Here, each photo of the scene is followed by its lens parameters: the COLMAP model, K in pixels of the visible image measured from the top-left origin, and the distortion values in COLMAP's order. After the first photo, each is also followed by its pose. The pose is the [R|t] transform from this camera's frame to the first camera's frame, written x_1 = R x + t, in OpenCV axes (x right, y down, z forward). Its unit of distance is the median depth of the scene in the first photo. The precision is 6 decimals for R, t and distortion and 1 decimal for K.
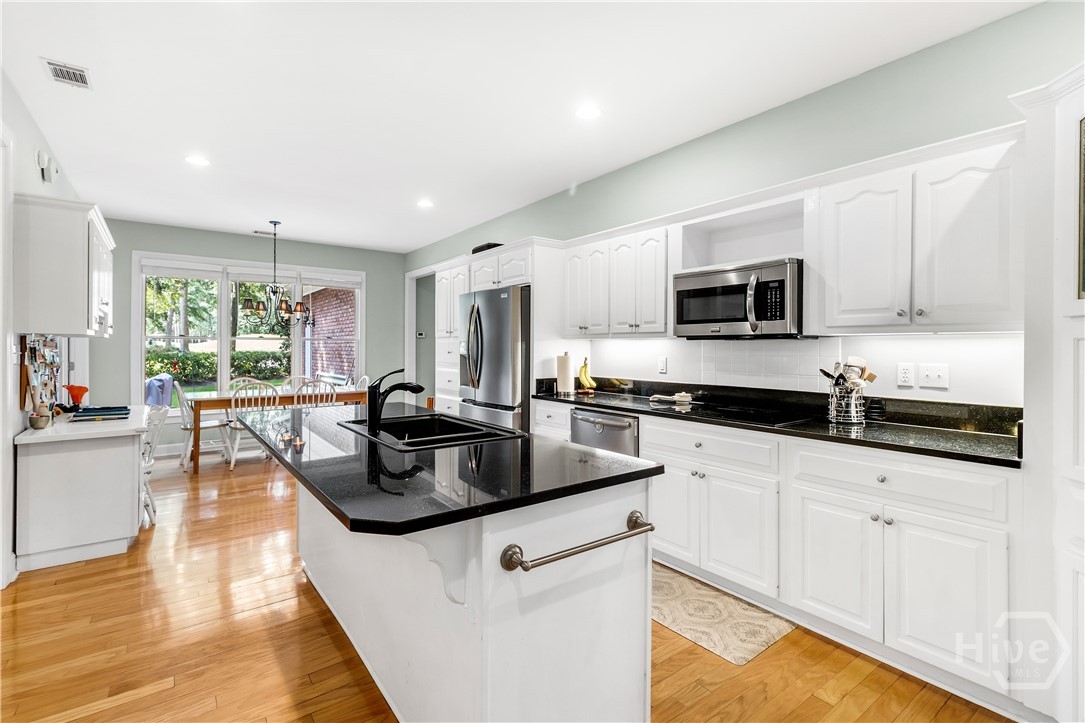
lens RADIAL K [[512.4, 0, 529.5], [0, 512.4, 347.4], [0, 0, 1]] dist [0.006487, 0.000113]
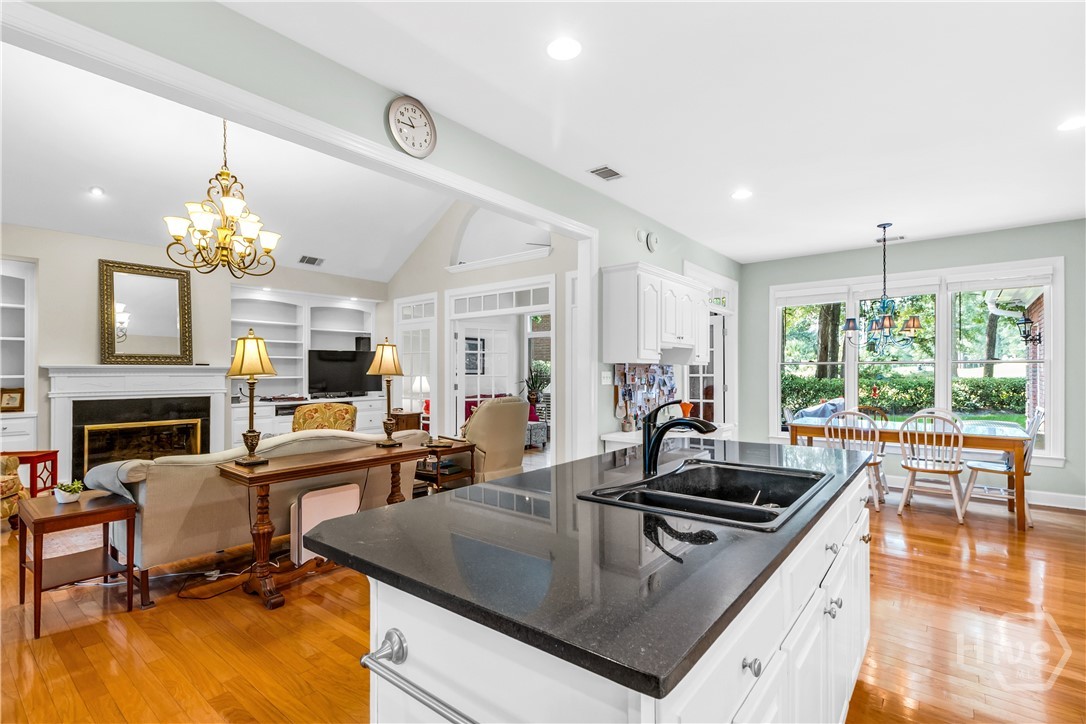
lens RADIAL K [[512.8, 0, 545.4], [0, 512.8, 361.8], [0, 0, 1]] dist [0.006487, 0.000113]
pose [[0.226015, -0.017917, -0.973959, 0.187979], [-0.004822, 0.999798, -0.019512, 0.000296], [0.974112, 0.009106, 0.225883, 0.255129]]
